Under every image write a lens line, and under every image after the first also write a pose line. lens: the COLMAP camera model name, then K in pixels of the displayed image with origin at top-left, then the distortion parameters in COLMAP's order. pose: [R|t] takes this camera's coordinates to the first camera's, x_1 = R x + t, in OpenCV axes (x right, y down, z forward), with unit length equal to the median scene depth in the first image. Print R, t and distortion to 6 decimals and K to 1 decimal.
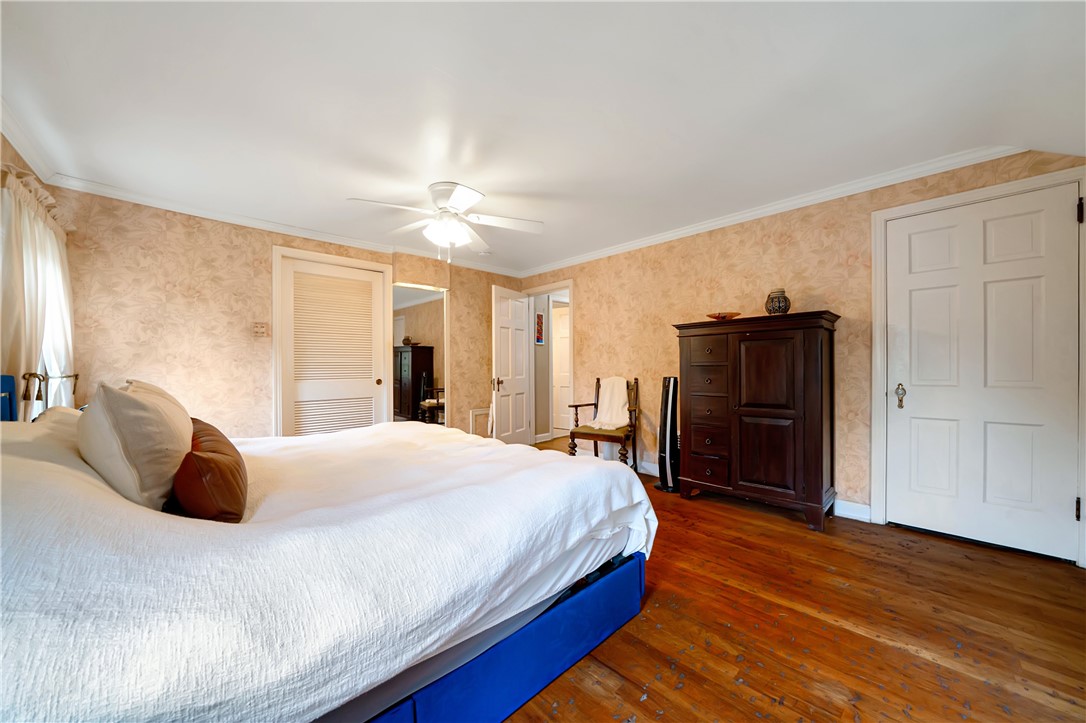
lens RADIAL K [[382.6, 0, 540.4], [0, 382.6, 362.3], [0, 0, 1]] dist [-0.005938, -0.000341]
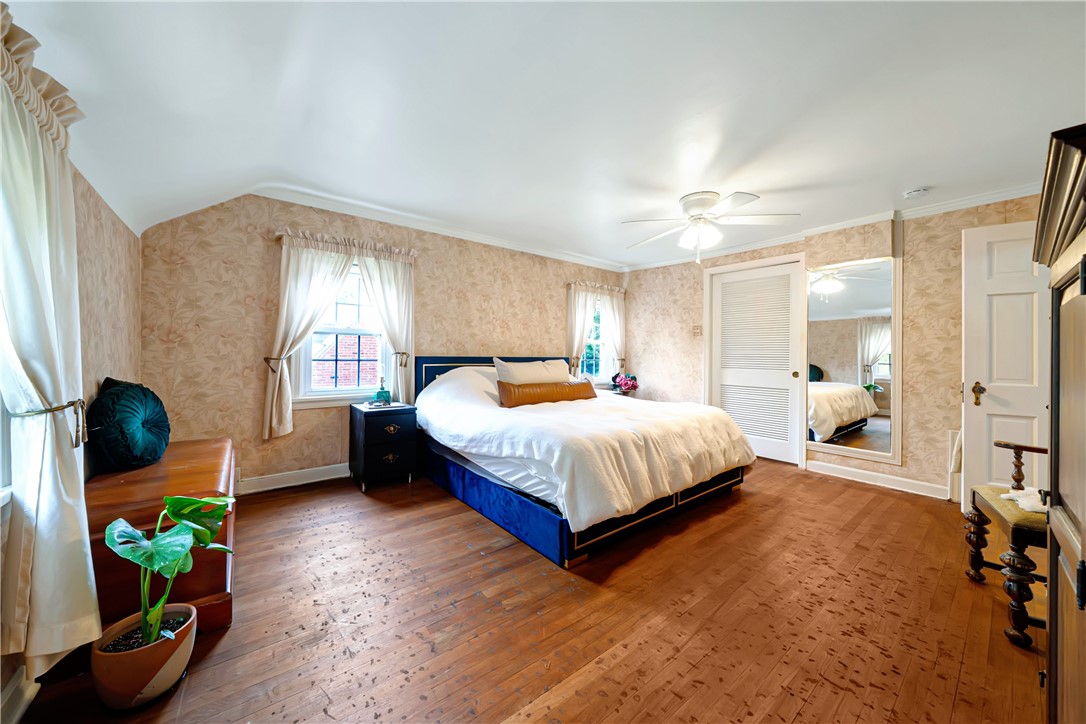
lens RADIAL K [[382.6, 0, 541.1], [0, 382.6, 354.1], [0, 0, 1]] dist [-0.005938, -0.000341]
pose [[-0.076909, 0.002629, -0.997035, 0.868313], [-0.011897, 0.999923, 0.003555, 0.004220], [0.996967, 0.012135, -0.076871, 0.625959]]
